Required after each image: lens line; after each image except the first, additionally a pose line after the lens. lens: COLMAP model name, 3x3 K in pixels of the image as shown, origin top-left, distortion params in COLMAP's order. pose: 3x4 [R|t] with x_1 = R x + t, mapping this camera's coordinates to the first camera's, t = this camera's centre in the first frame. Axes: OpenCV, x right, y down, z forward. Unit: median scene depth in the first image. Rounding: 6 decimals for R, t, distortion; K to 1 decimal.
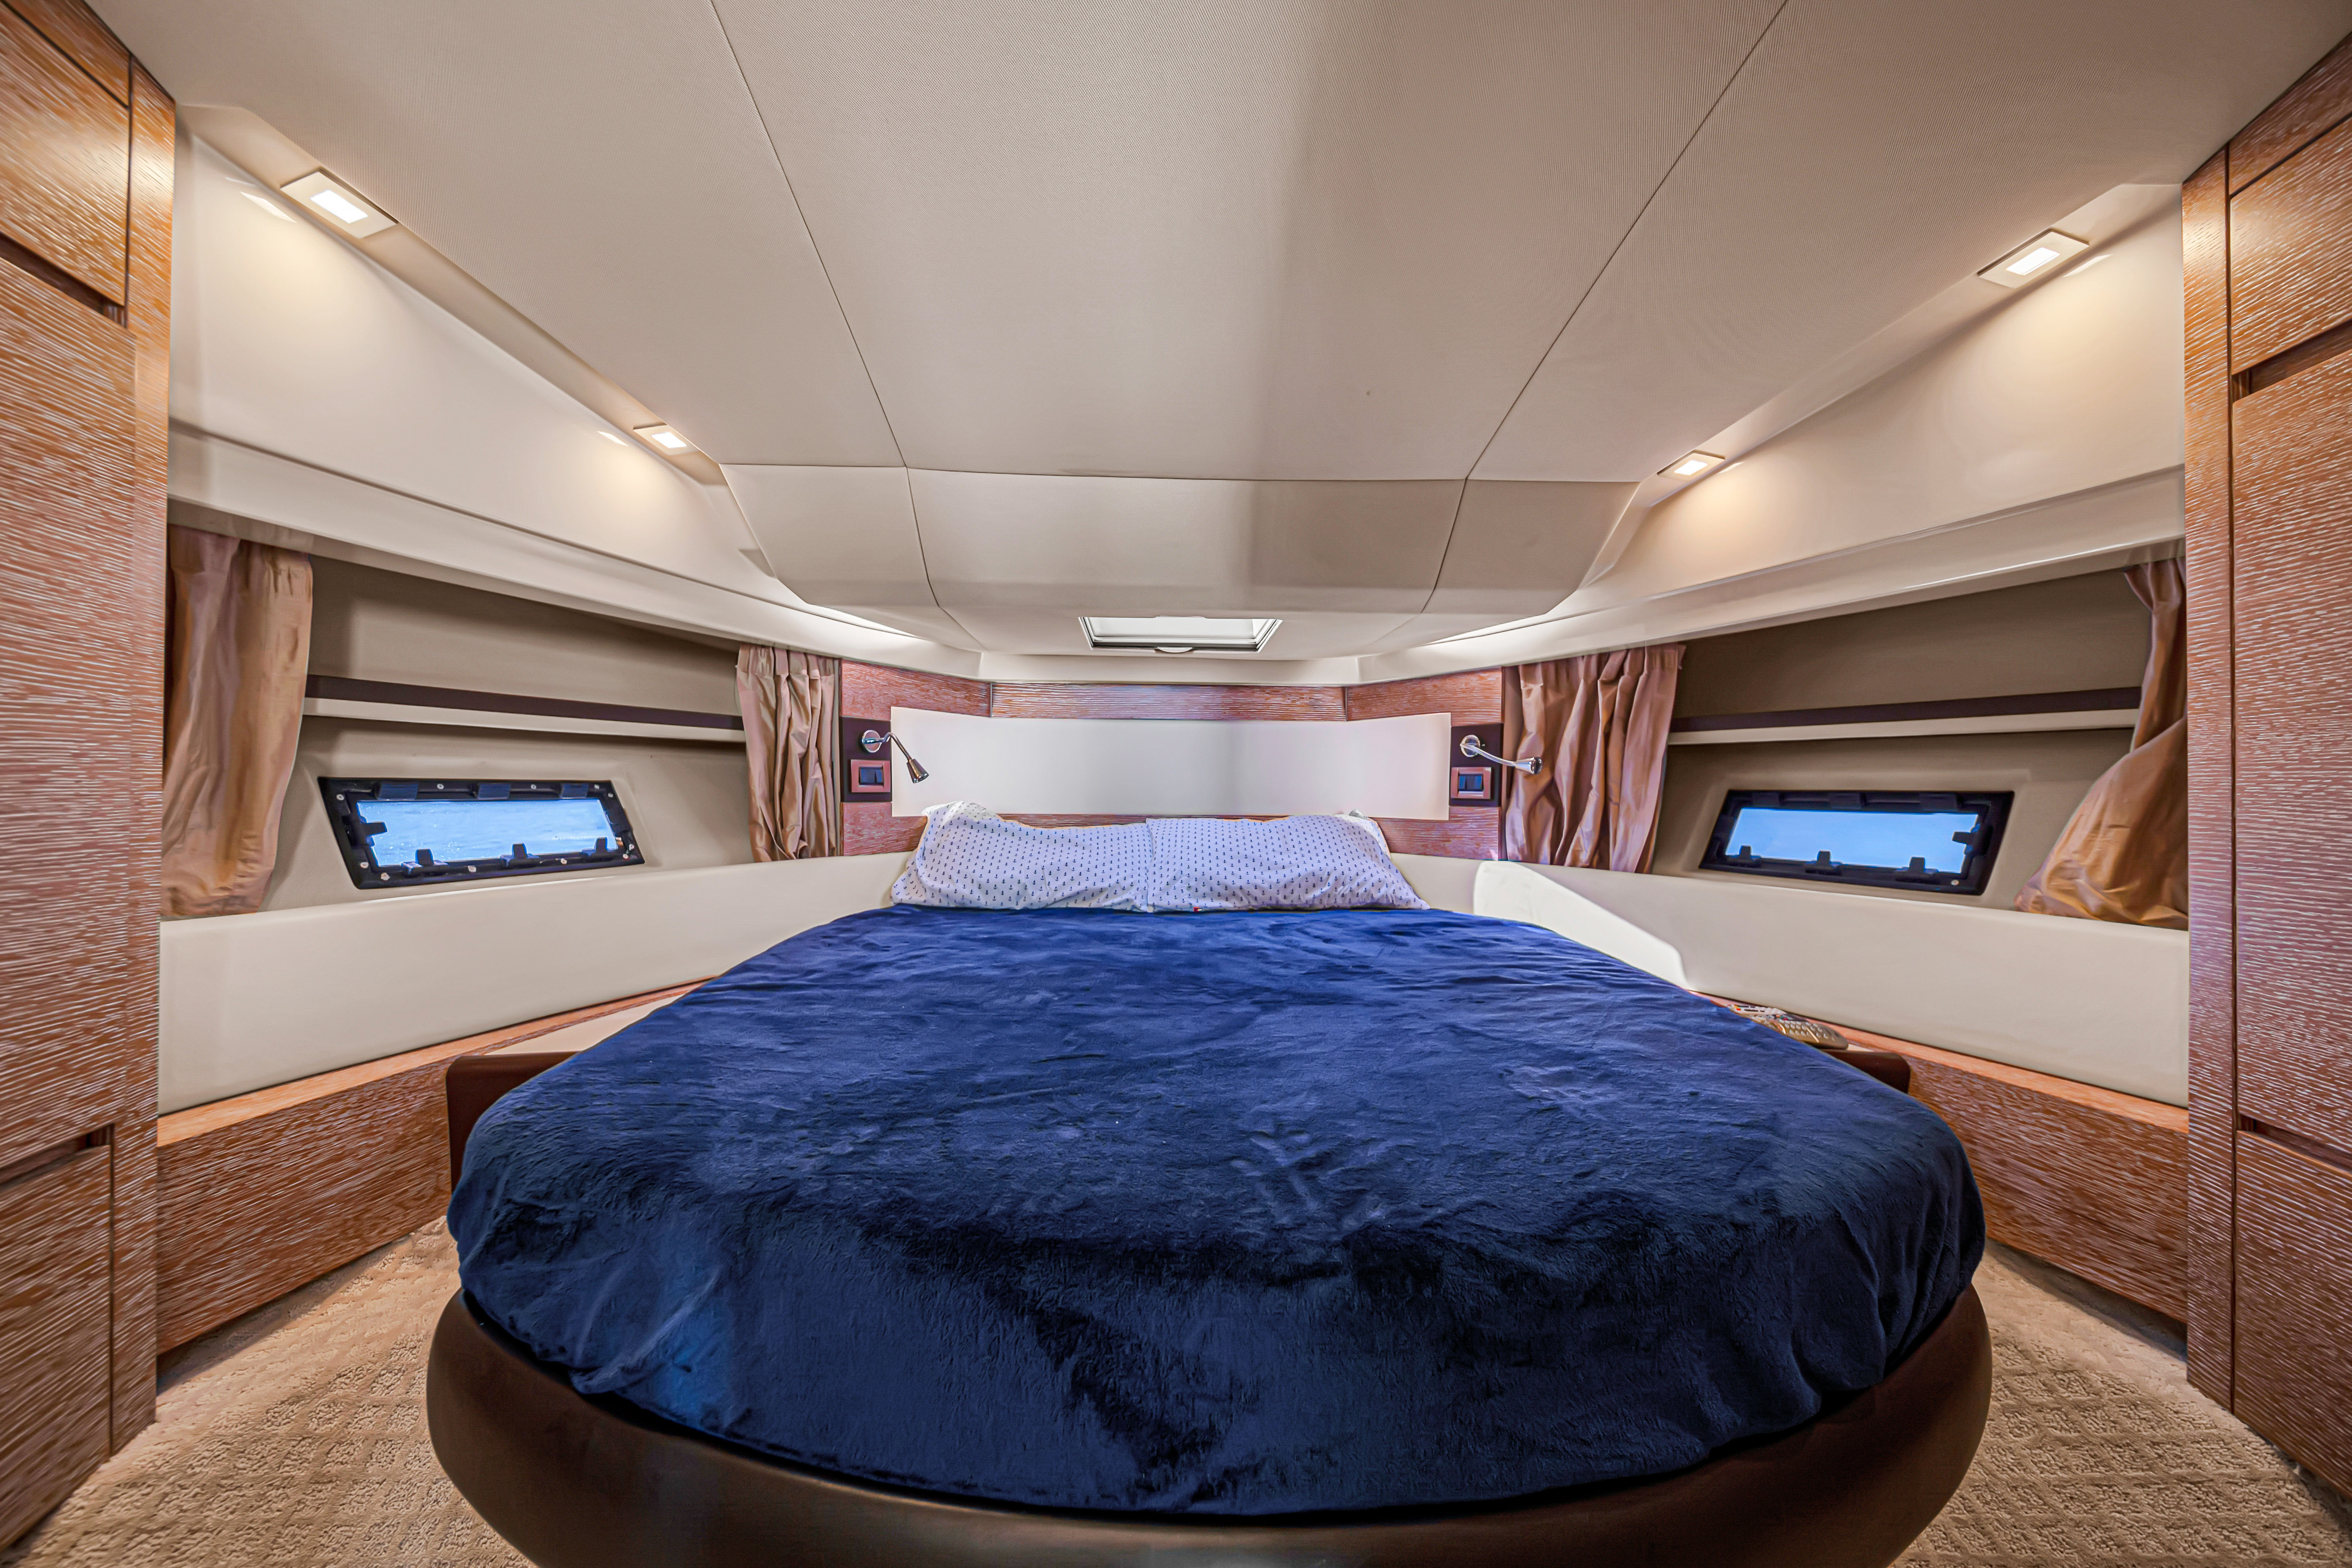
lens RADIAL K [[769.7, 0, 1182.2], [0, 769.7, 785.0], [0, 0, 1]] dist [0.000974, 0.000069]
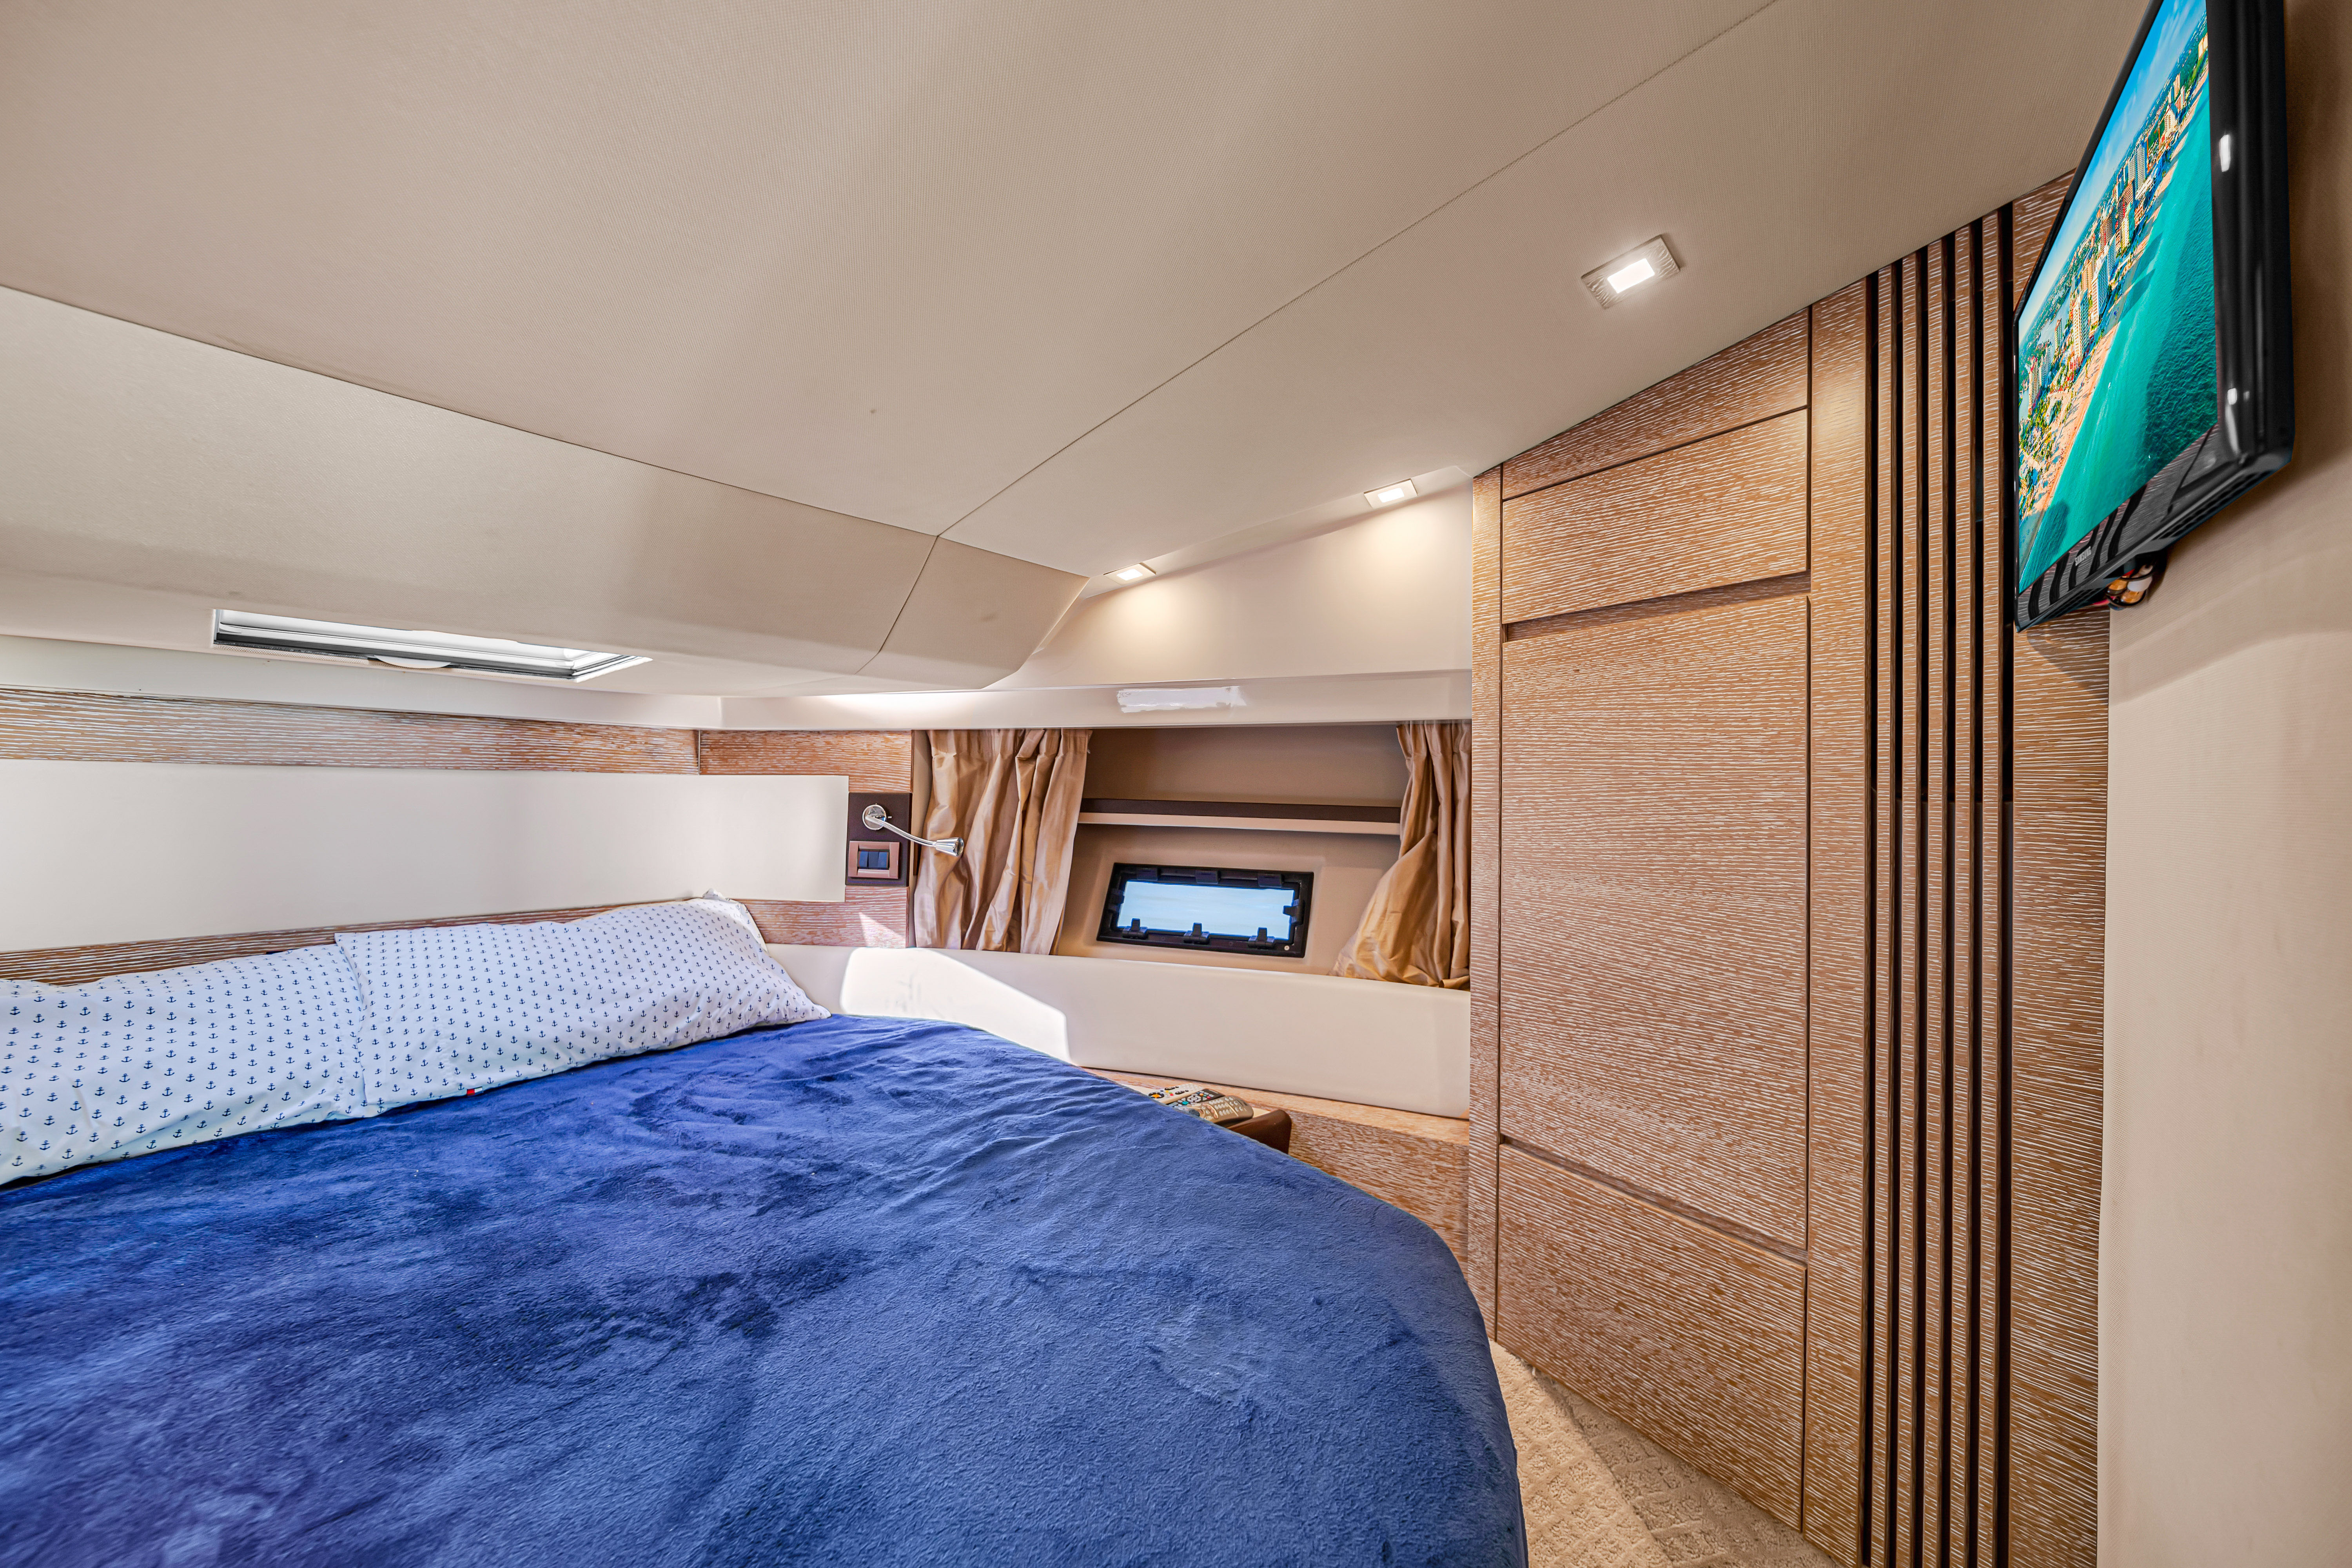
lens RADIAL K [[816.6, 0, 1122.7], [0, 816.6, 785.2], [0, 0, 1]] dist [-0.001786, -0.000346]
pose [[0.705205, 0.001878, 0.709001, -0.091168], [0.002611, 0.999983, -0.005246, -0.094277], [-0.708999, 0.005550, 0.705188, 0.181030]]
